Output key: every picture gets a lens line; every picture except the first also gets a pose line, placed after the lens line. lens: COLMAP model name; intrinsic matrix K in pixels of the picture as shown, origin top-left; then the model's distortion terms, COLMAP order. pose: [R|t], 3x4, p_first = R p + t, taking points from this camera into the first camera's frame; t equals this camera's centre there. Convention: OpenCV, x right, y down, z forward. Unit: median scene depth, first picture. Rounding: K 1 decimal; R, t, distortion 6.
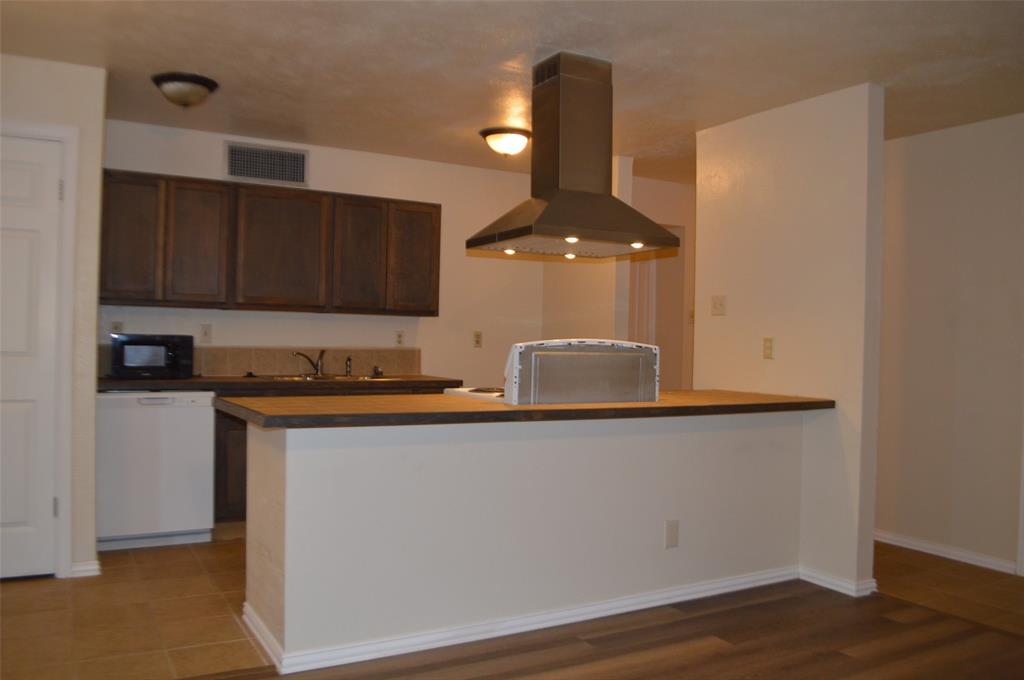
lens RADIAL K [[818.2, 0, 512.5], [0, 818.2, 340.3], [0, 0, 1]] dist [-0.080452, 0.005618]
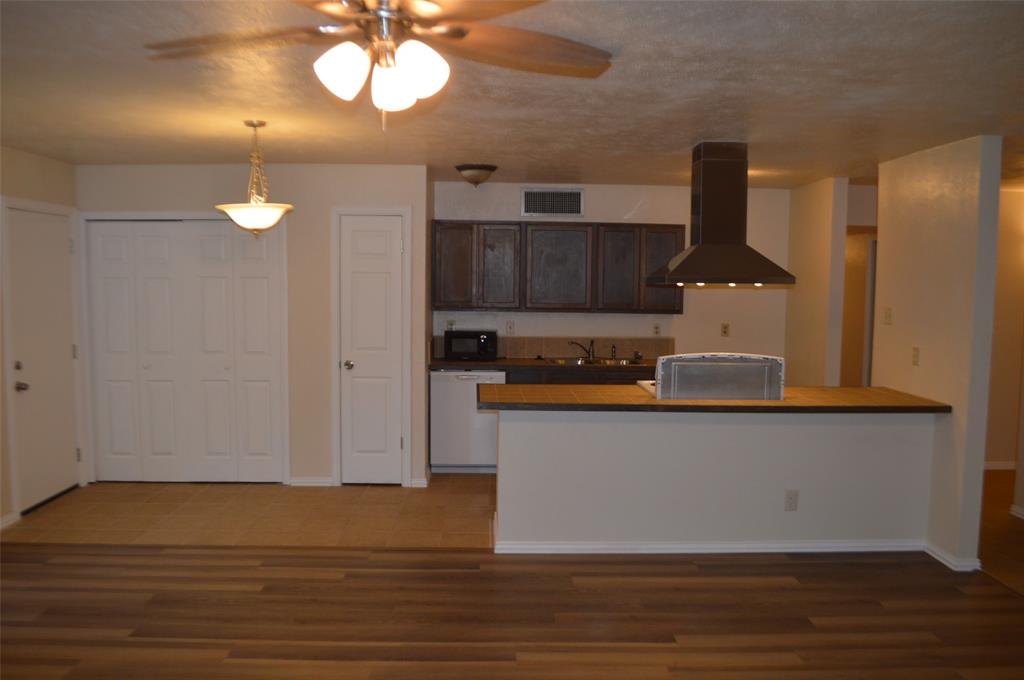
lens RADIAL K [[818.2, 0, 512.7], [0, 818.2, 338.6], [0, 0, 1]] dist [-0.080452, 0.005618]
pose [[0.881853, 0.025704, -0.470823, 0.377080], [0.004356, 0.998026, 0.062647, -0.099406], [0.471504, -0.057296, 0.880001, -0.324465]]
